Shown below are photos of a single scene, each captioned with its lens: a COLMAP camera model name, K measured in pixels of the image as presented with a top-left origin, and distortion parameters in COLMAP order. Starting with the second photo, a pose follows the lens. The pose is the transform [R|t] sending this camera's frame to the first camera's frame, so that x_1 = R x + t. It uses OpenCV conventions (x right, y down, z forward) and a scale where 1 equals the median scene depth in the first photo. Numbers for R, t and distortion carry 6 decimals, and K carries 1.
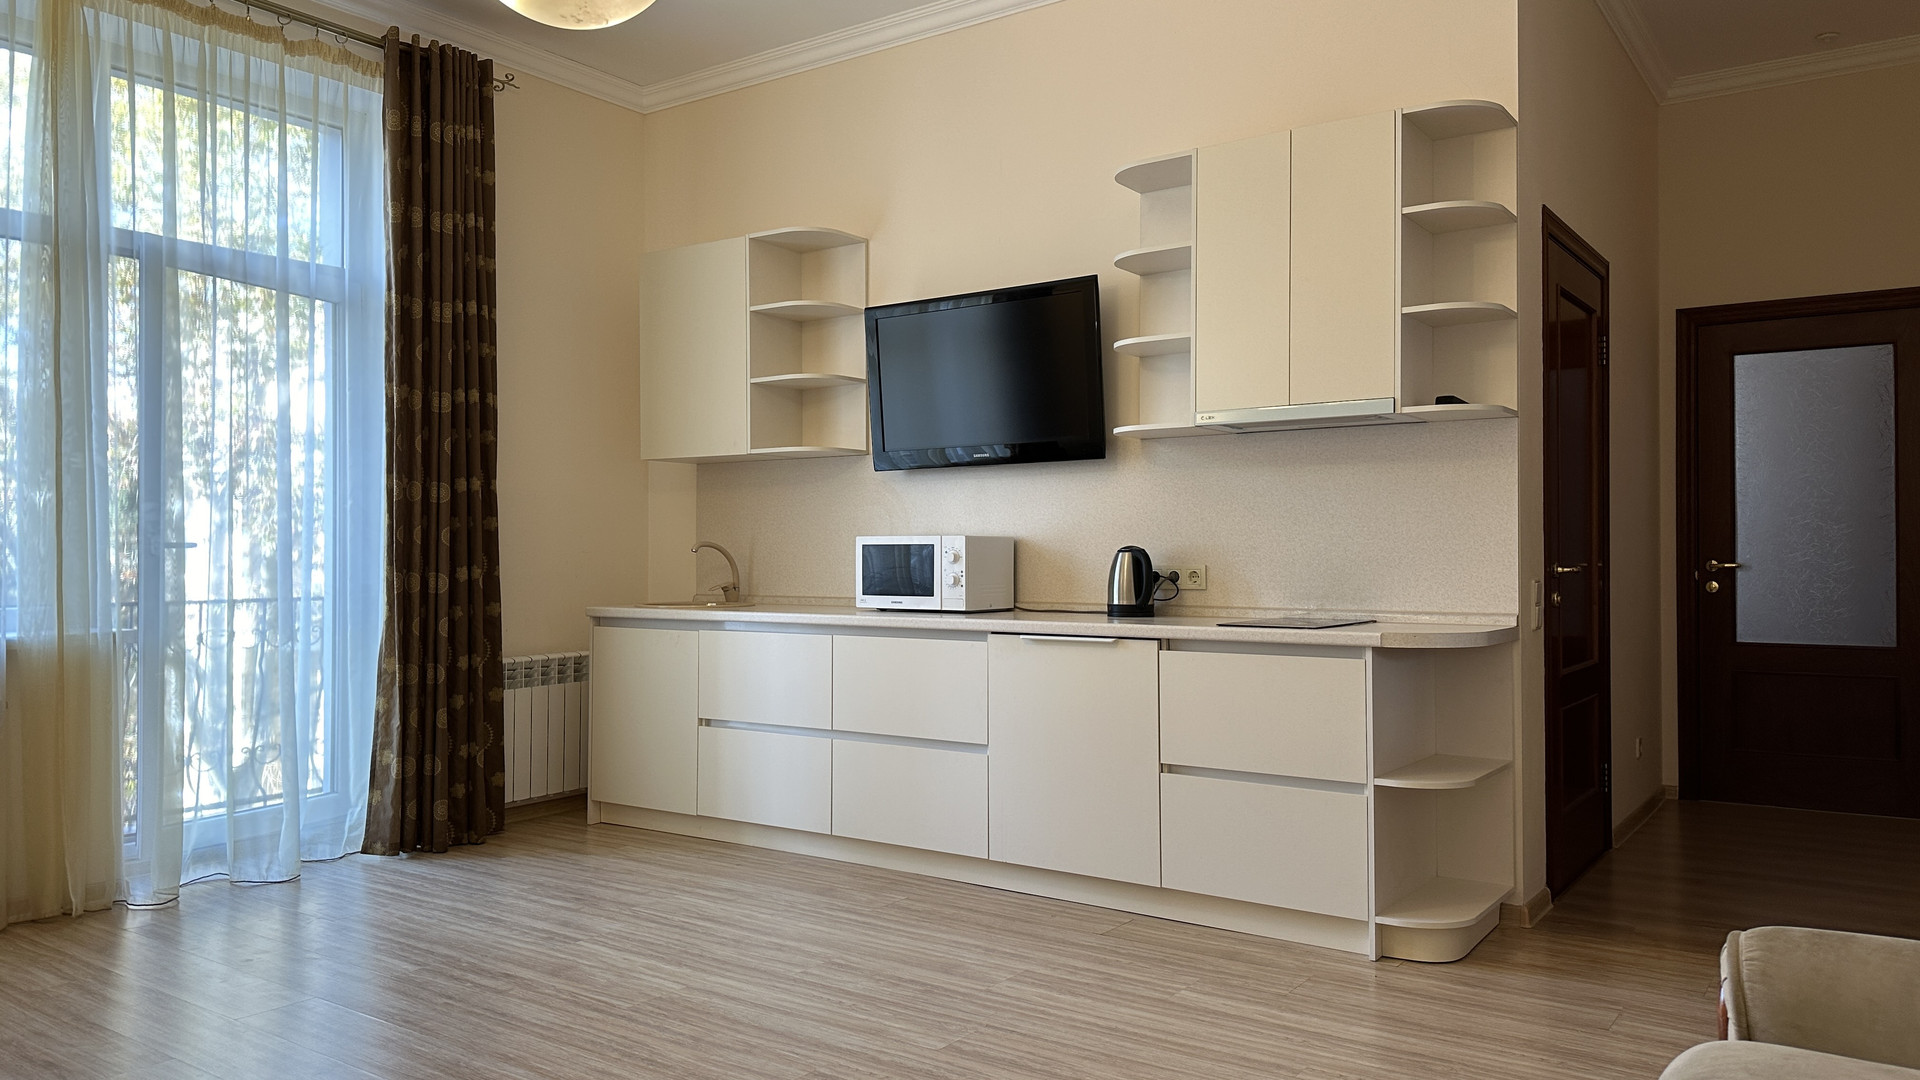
lens RADIAL K [[1358.3, 0, 963.7], [0, 1358.3, 534.1], [0, 0, 1]] dist [0.116982, -0.139911]
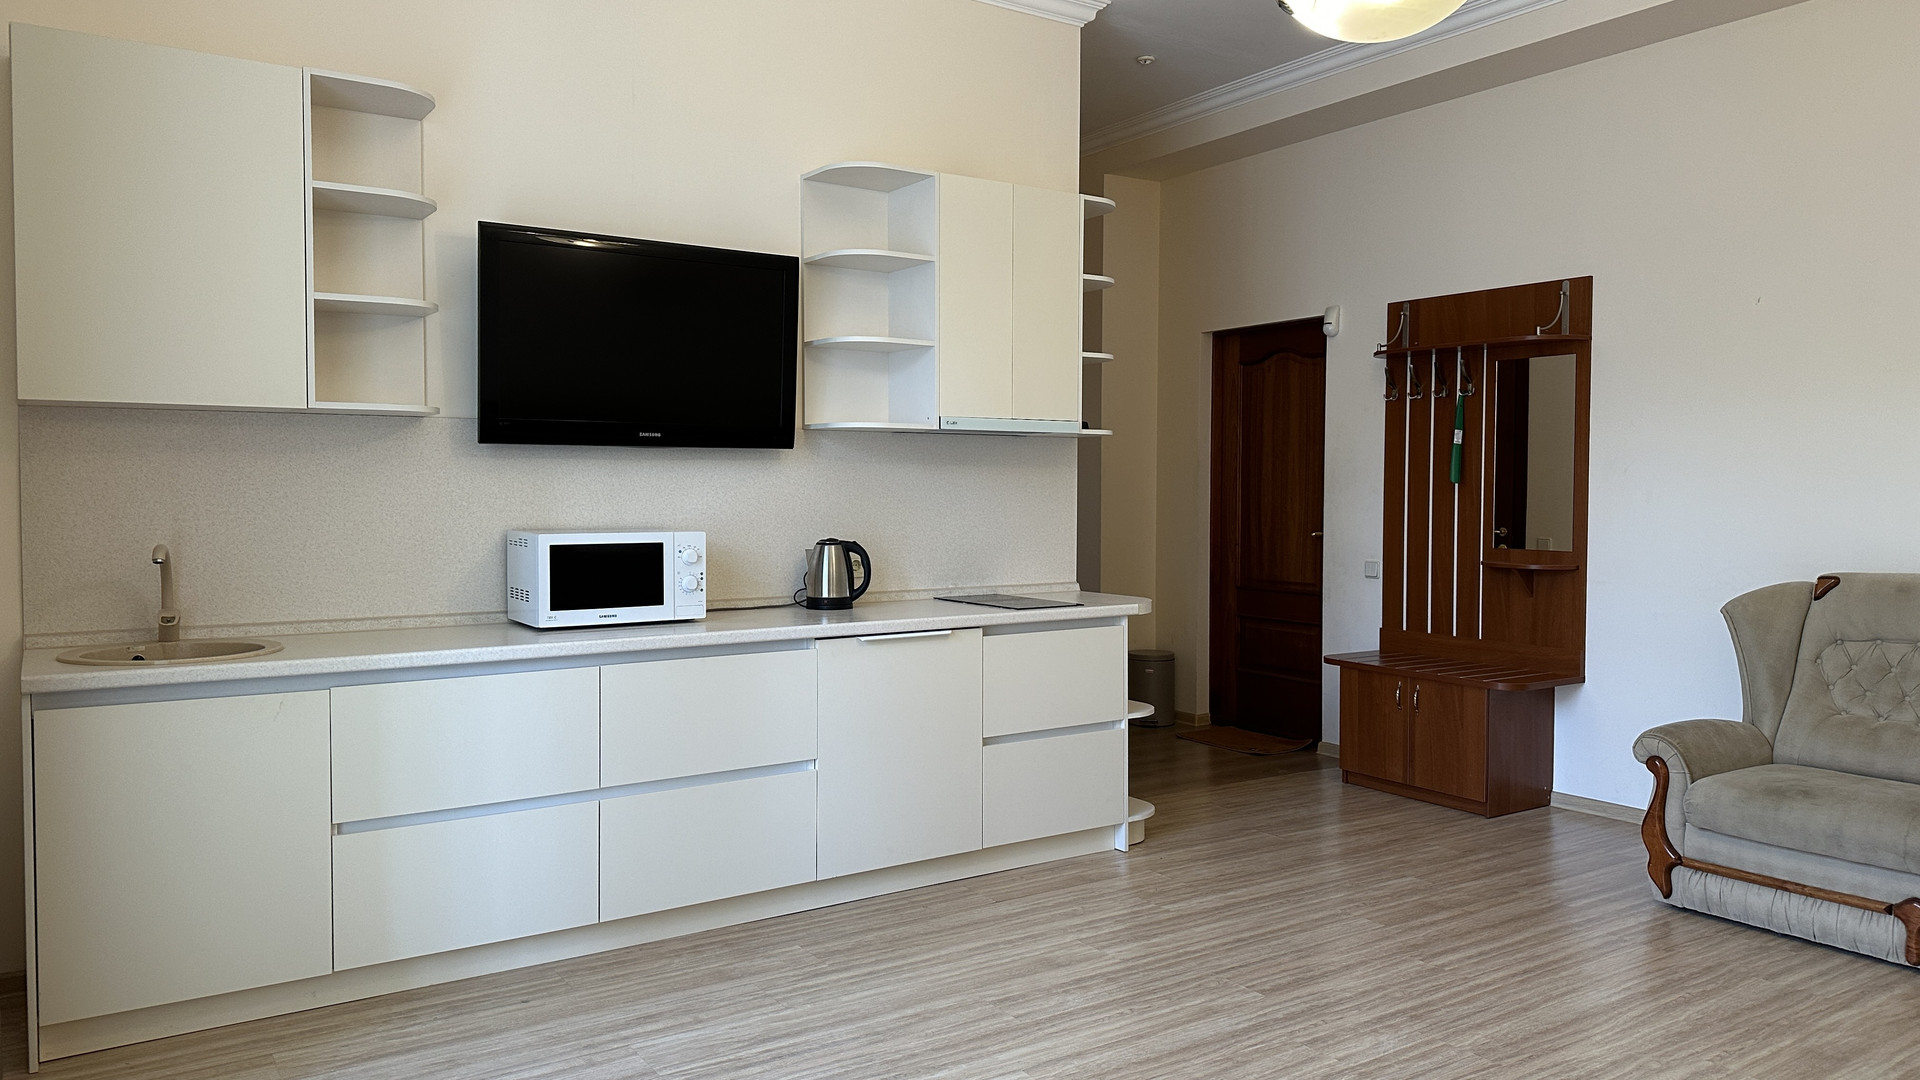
lens RADIAL K [[1358.3, 0, 963.7], [0, 1358.3, 534.1], [0, 0, 1]] dist [0.116982, -0.139911]
pose [[0.338442, -0.033588, 0.940387, -0.900179], [-0.020182, 0.998874, 0.042941, -0.045219], [-0.940771, -0.033512, 0.337383, 0.653946]]
